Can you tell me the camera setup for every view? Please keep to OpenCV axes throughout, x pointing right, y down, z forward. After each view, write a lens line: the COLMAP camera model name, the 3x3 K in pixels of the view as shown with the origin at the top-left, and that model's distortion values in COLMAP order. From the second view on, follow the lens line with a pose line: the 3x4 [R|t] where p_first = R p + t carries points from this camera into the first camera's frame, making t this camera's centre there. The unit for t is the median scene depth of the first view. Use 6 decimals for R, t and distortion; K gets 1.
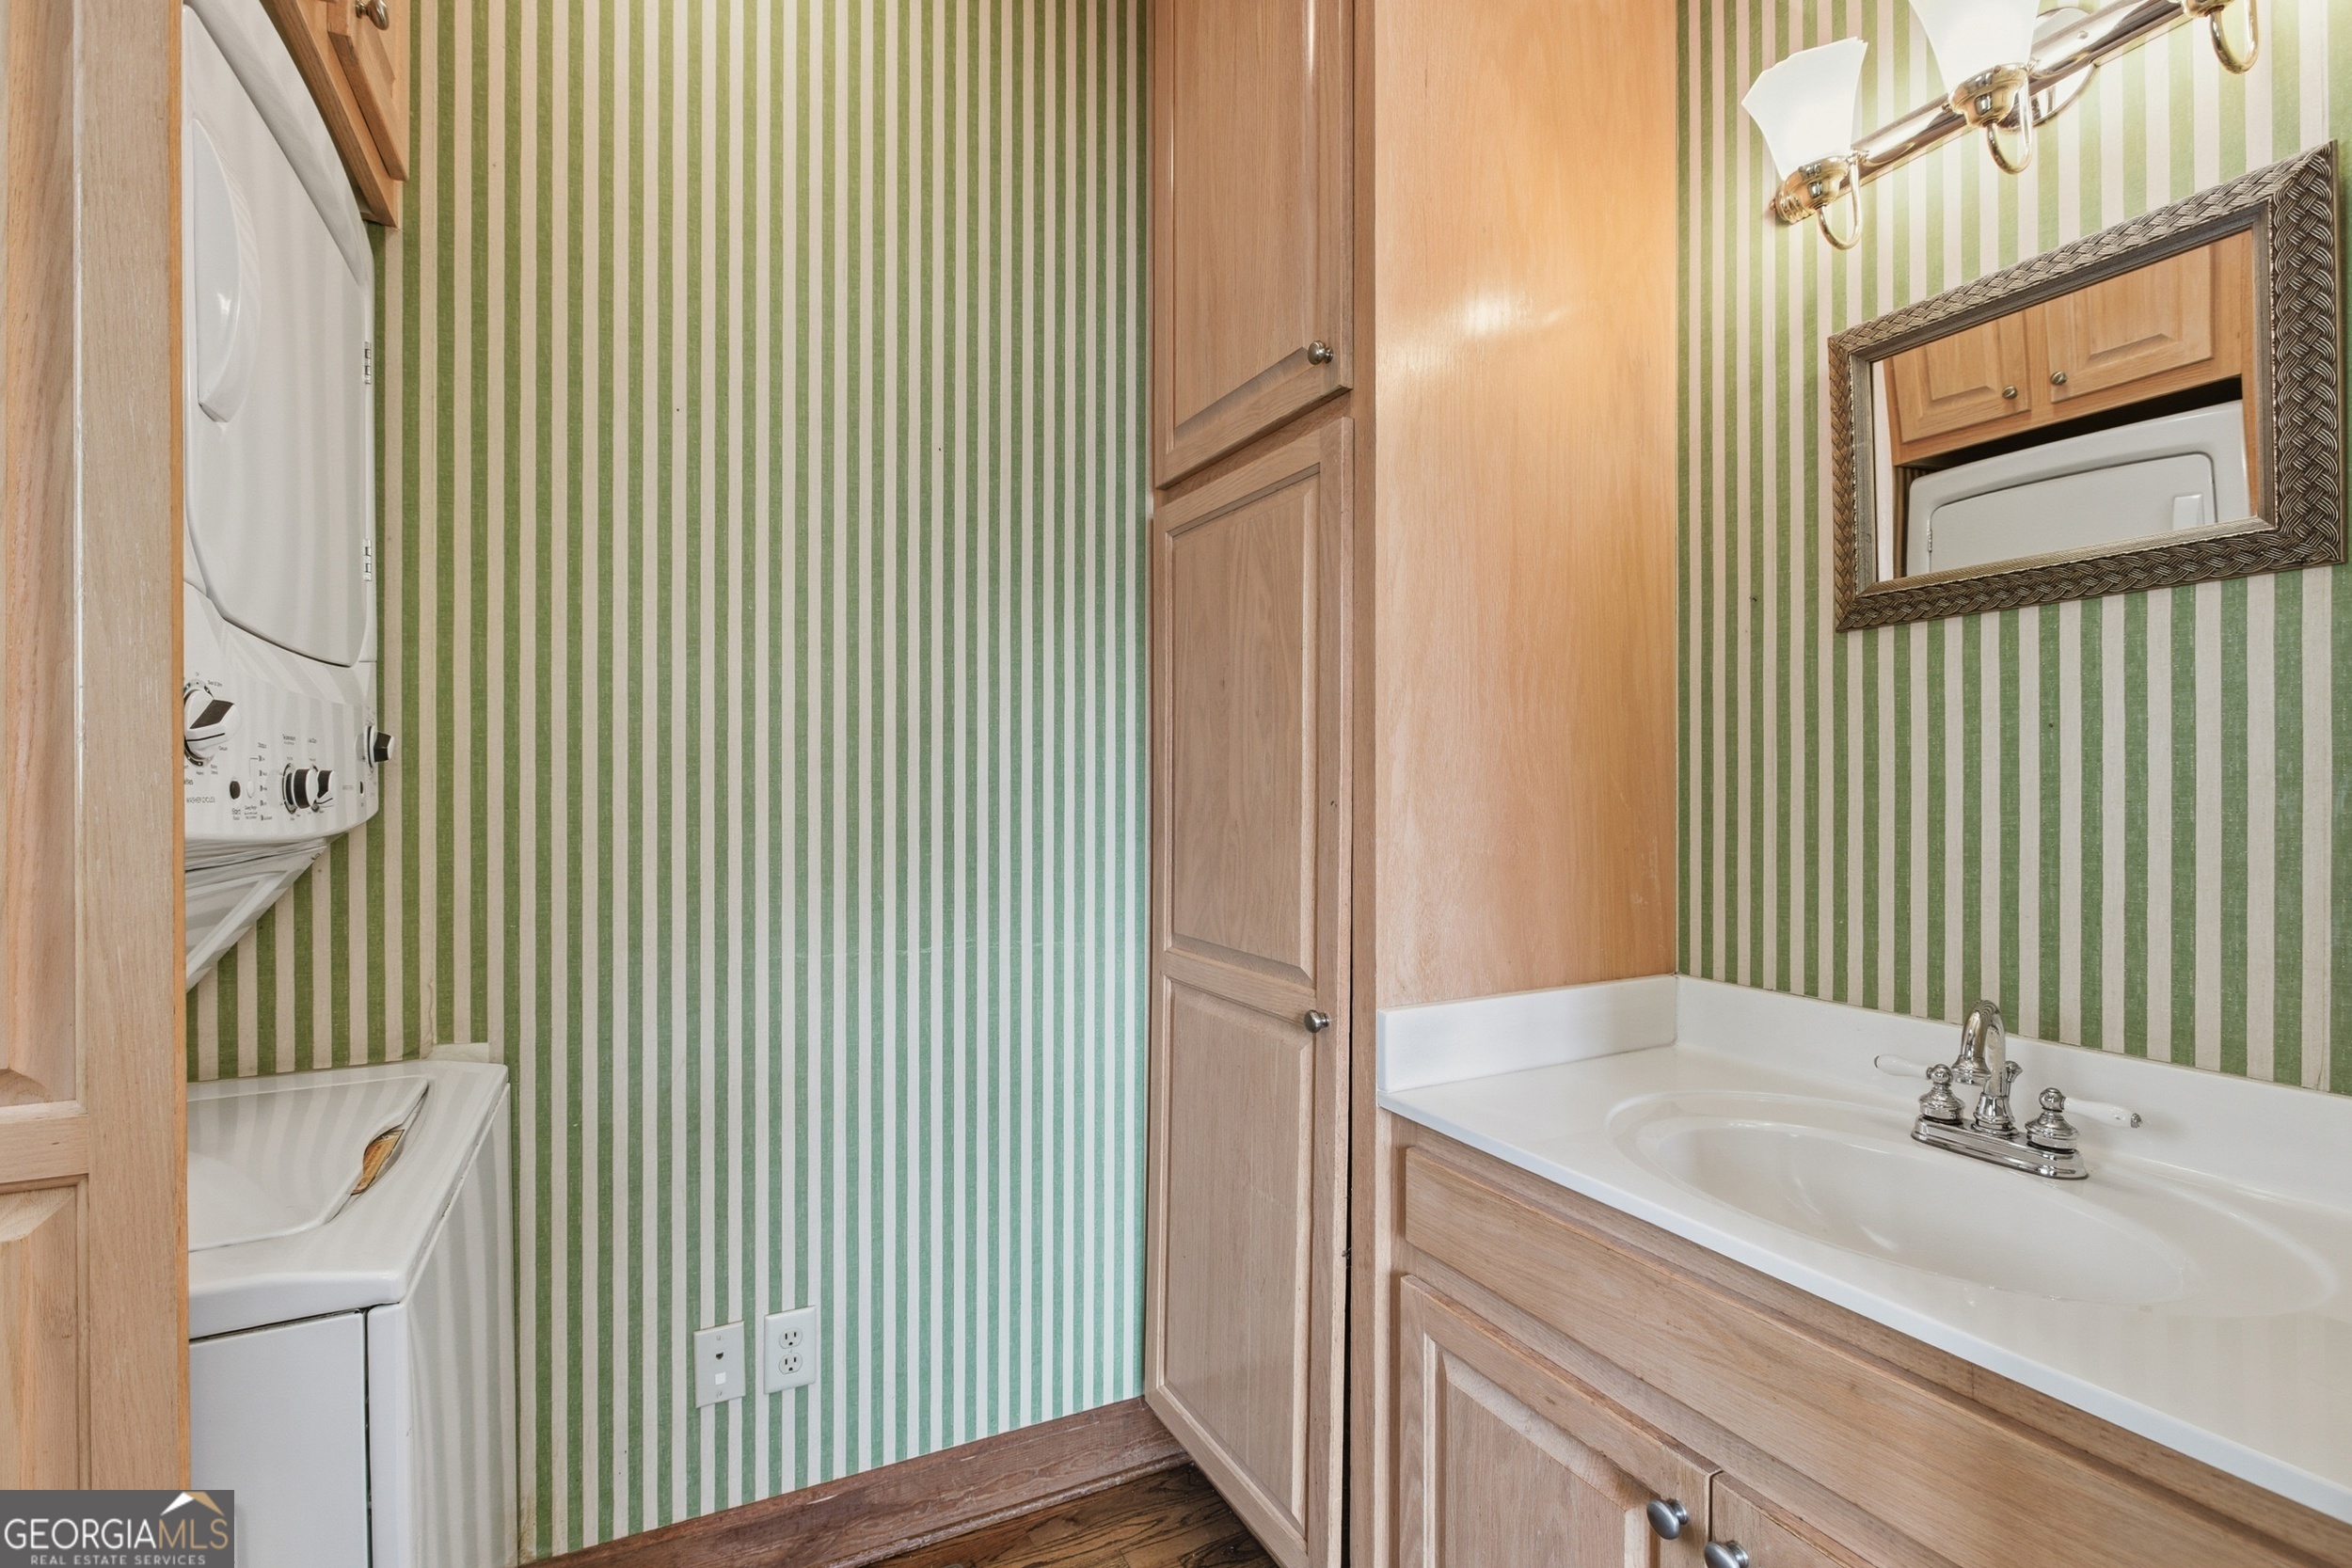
lens RADIAL K [[1045.6, 0, 1169.9], [0, 1045.6, 792.5], [0, 0, 1]] dist [-0.010825, 0.001986]
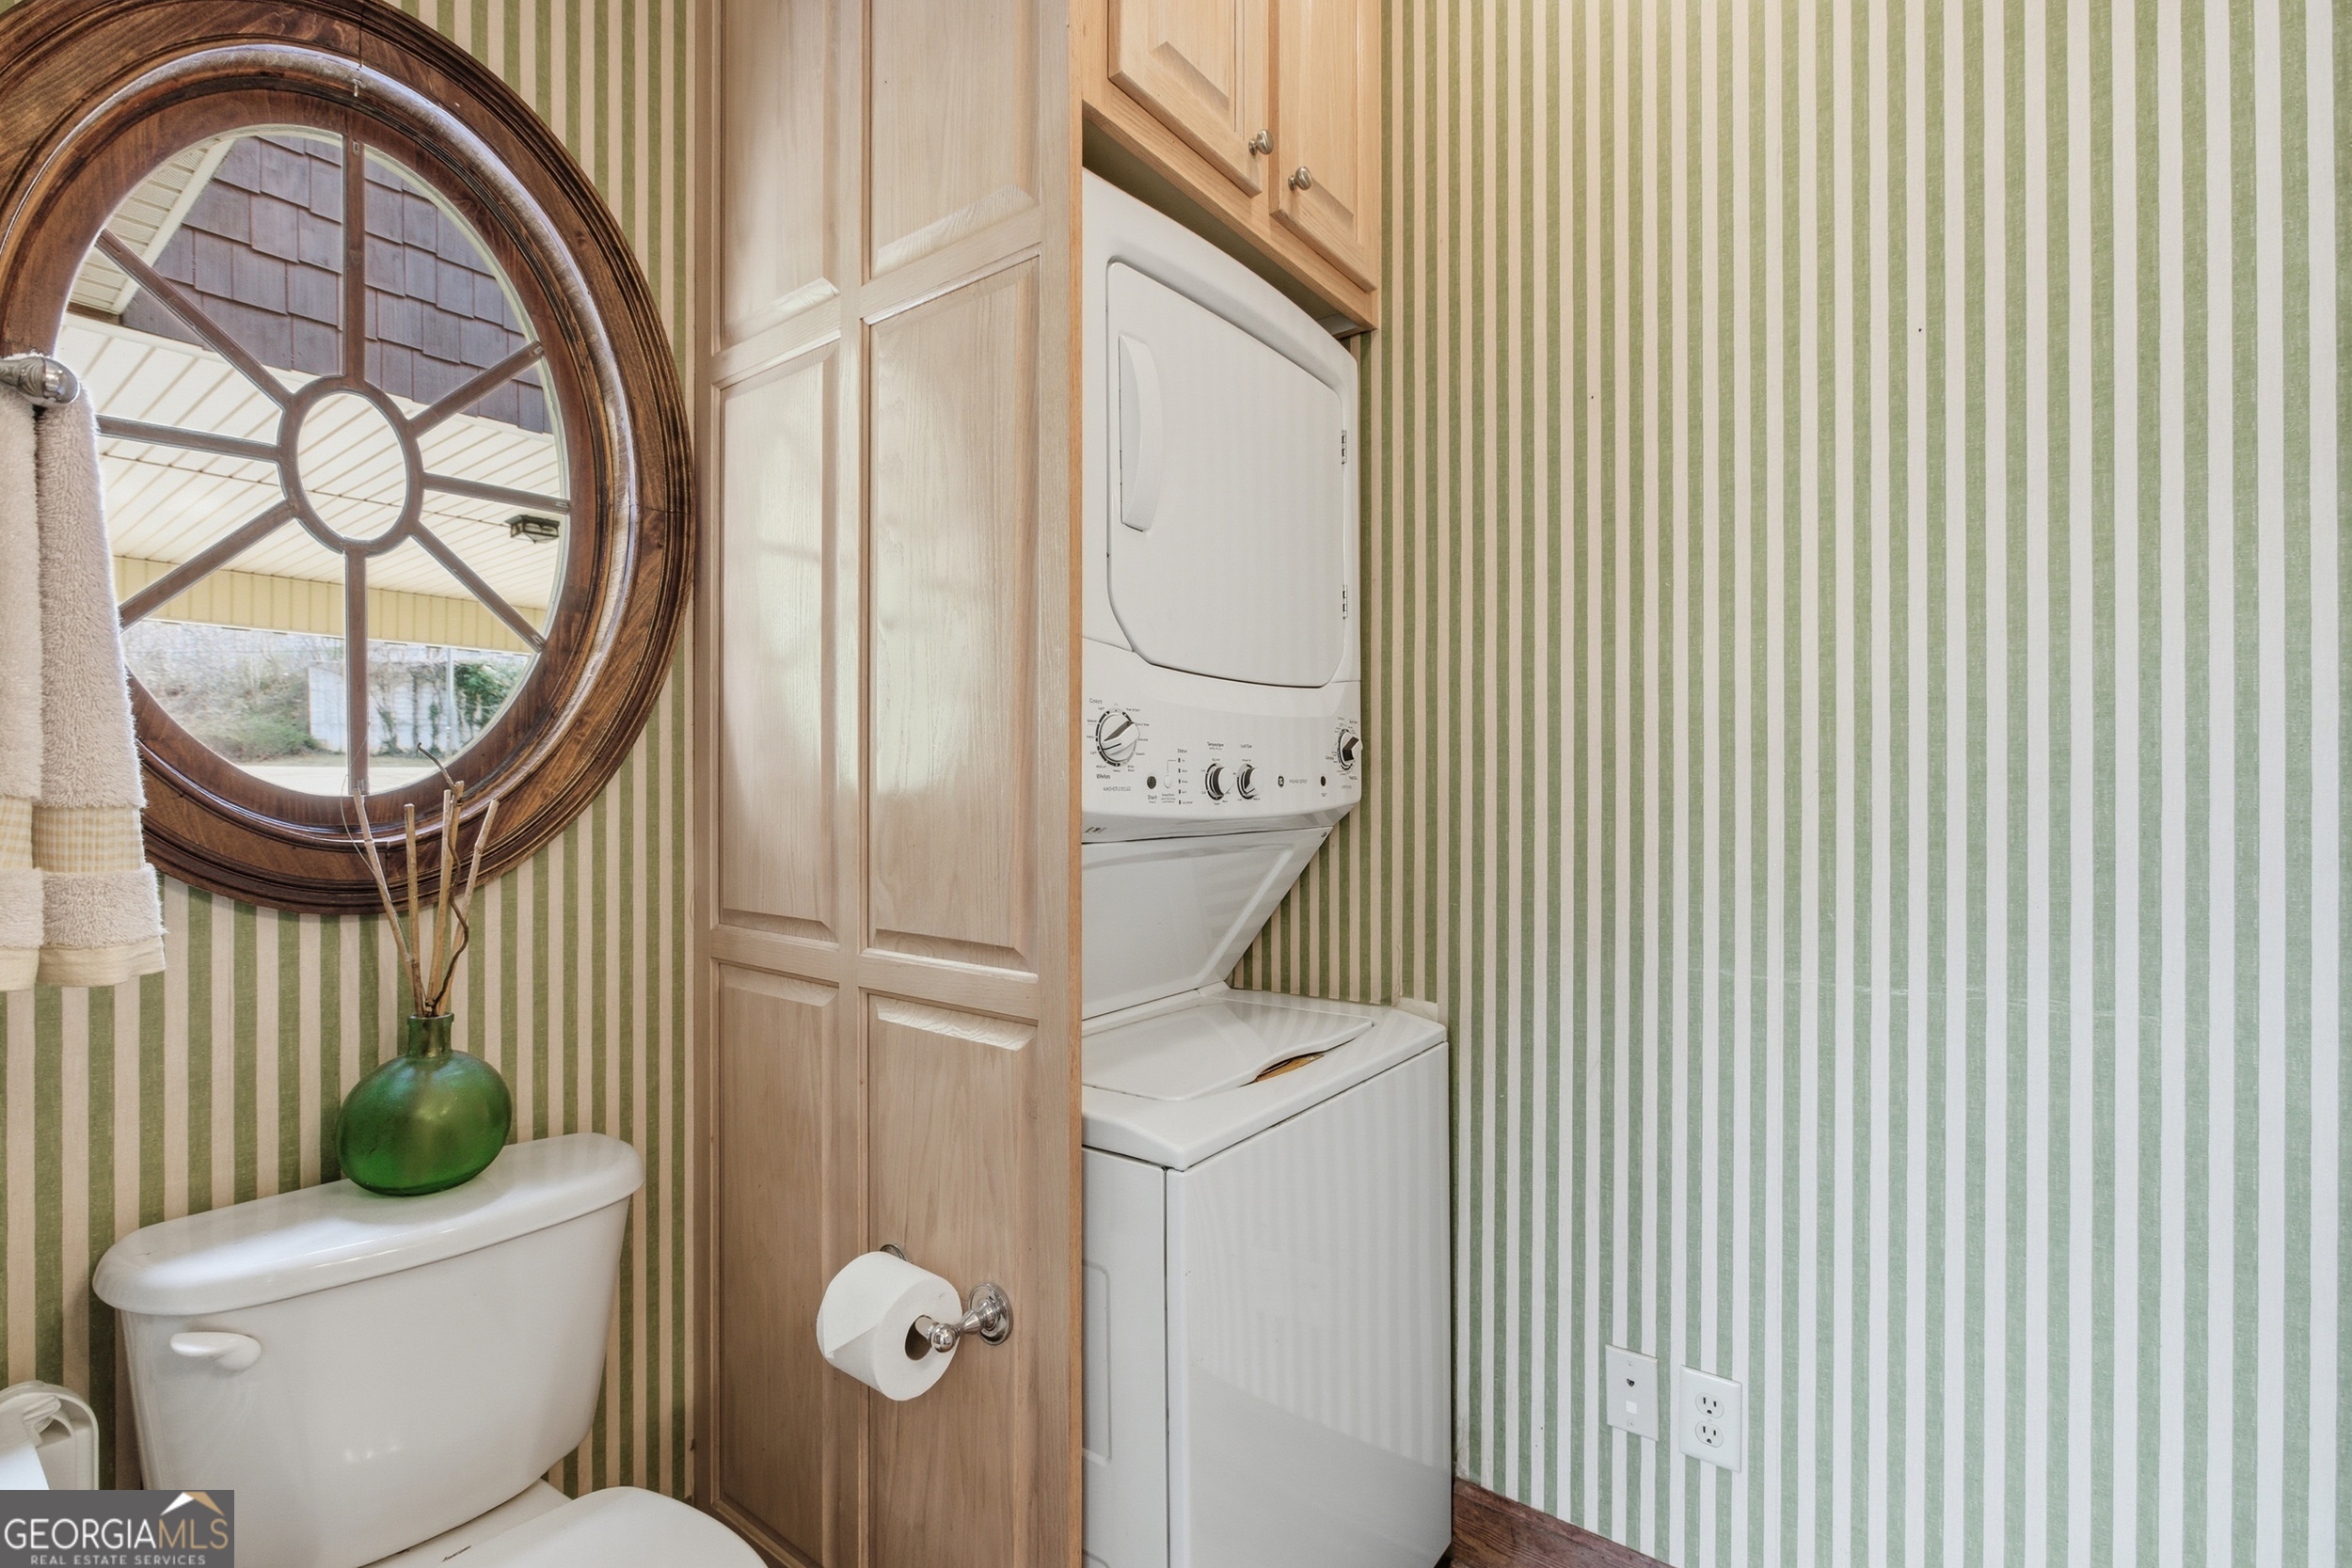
lens RADIAL K [[1045.6, 0, 1176.1], [0, 1045.6, 779.8], [0, 0, 1]] dist [-0.010825, 0.001986]
pose [[0.450412, -0.007686, -0.892788, 0.226912], [-0.001236, 0.999957, -0.009232, 0.004141], [0.892820, 0.005262, 0.450383, 0.204420]]
